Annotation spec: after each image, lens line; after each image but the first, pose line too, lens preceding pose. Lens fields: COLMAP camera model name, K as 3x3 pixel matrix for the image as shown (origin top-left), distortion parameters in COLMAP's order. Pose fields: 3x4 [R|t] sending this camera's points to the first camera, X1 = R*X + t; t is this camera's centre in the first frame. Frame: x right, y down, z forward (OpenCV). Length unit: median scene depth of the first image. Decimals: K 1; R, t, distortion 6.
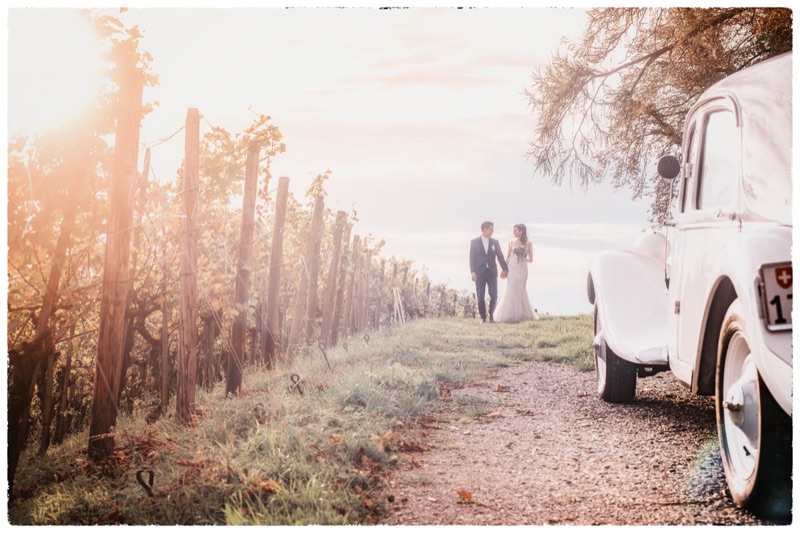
lens RADIAL K [[1182.3, 0, 399.7], [0, 1182.3, 265.8], [0, 0, 1]] dist [0.035490, 0.000000]
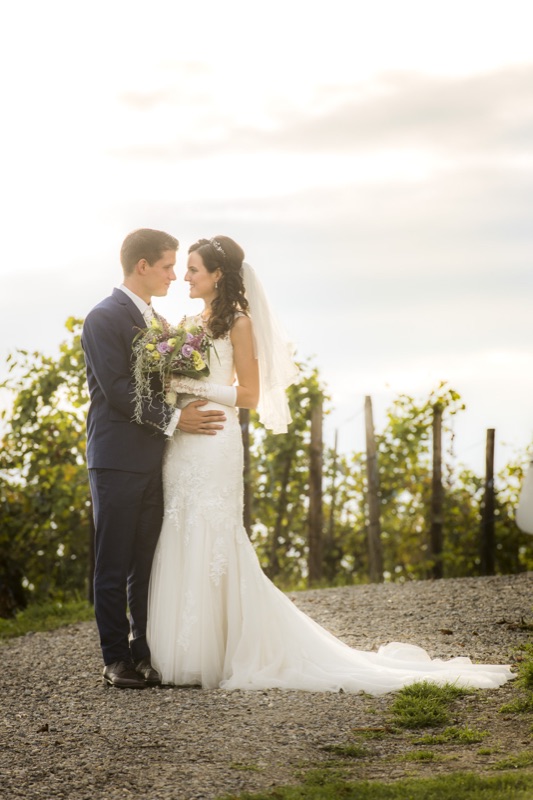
lens RADIAL K [[4573.9, 0, 266.5], [0, 4573.9, 400.2], [0, 0, 1]] dist [-0.051831, 0.000000]
pose [[0.963468, -0.083400, -0.254507, 0.793535], [0.070649, 0.995763, -0.058855, 0.127000], [0.258337, 0.038724, 0.965278, -3.083924]]
